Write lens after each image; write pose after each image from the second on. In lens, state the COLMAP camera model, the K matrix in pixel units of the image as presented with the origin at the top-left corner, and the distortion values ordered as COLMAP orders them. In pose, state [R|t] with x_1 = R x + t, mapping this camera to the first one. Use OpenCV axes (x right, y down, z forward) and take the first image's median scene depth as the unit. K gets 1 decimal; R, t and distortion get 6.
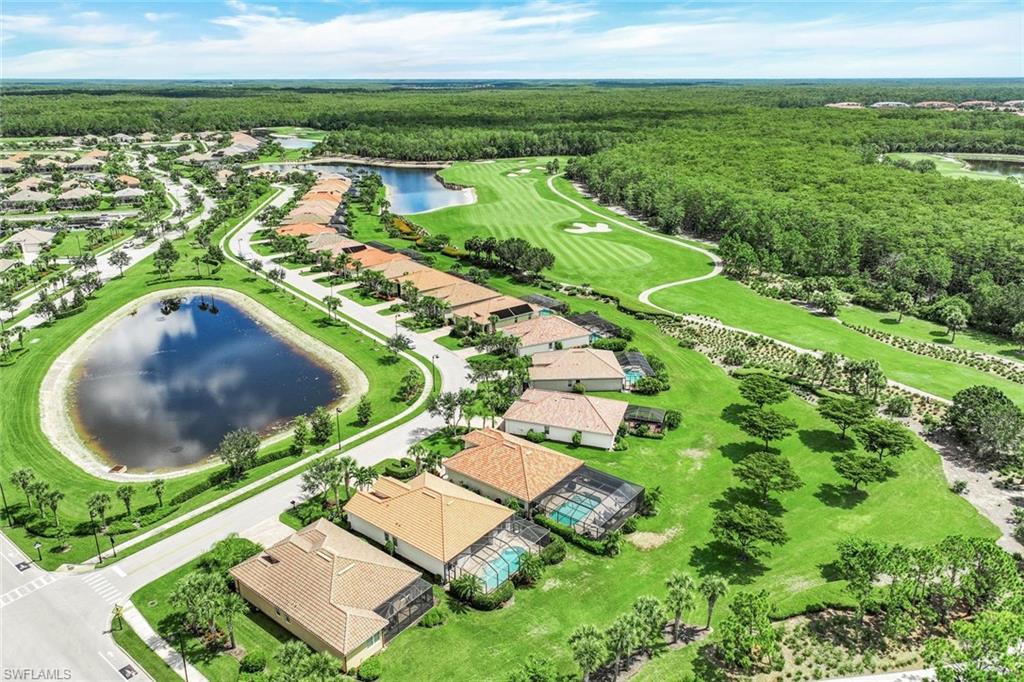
lens RADIAL K [[700.9, 0, 516.5], [0, 700.9, 374.3], [0, 0, 1]] dist [0.001210, 0.001616]
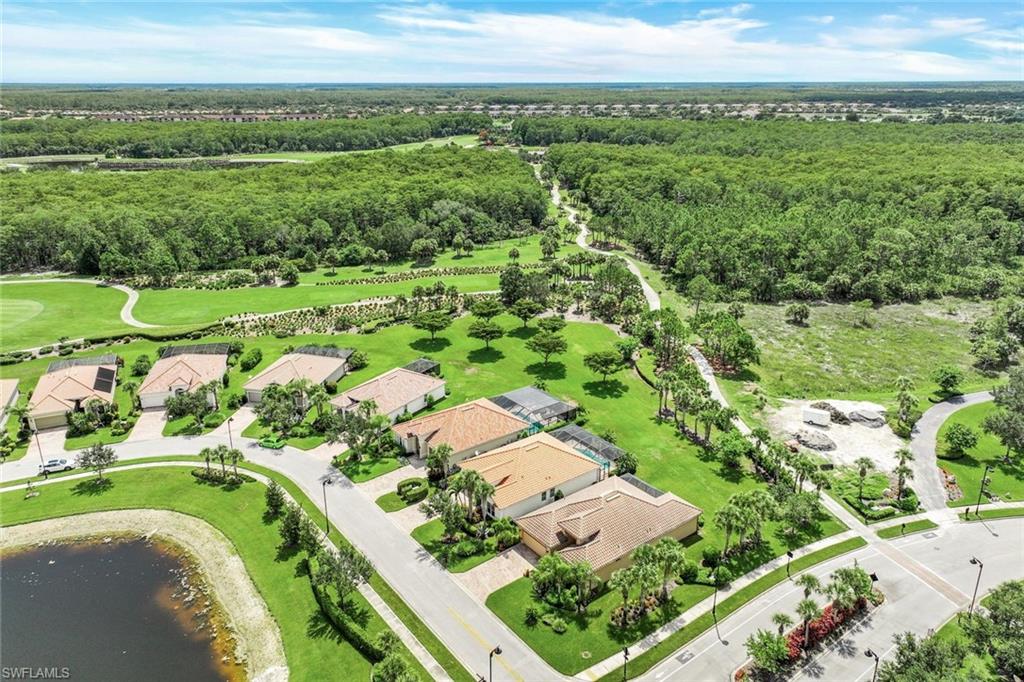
lens RADIAL K [[722.9, 0, 512.0], [0, 722.9, 341.0], [0, 0, 1]] dist [0.000313, 0.000277]
pose [[0.239691, -0.326609, 0.914262, -0.613556], [0.377594, 0.898931, 0.222139, -0.134873], [-0.894411, 0.291975, 0.338792, 0.319922]]
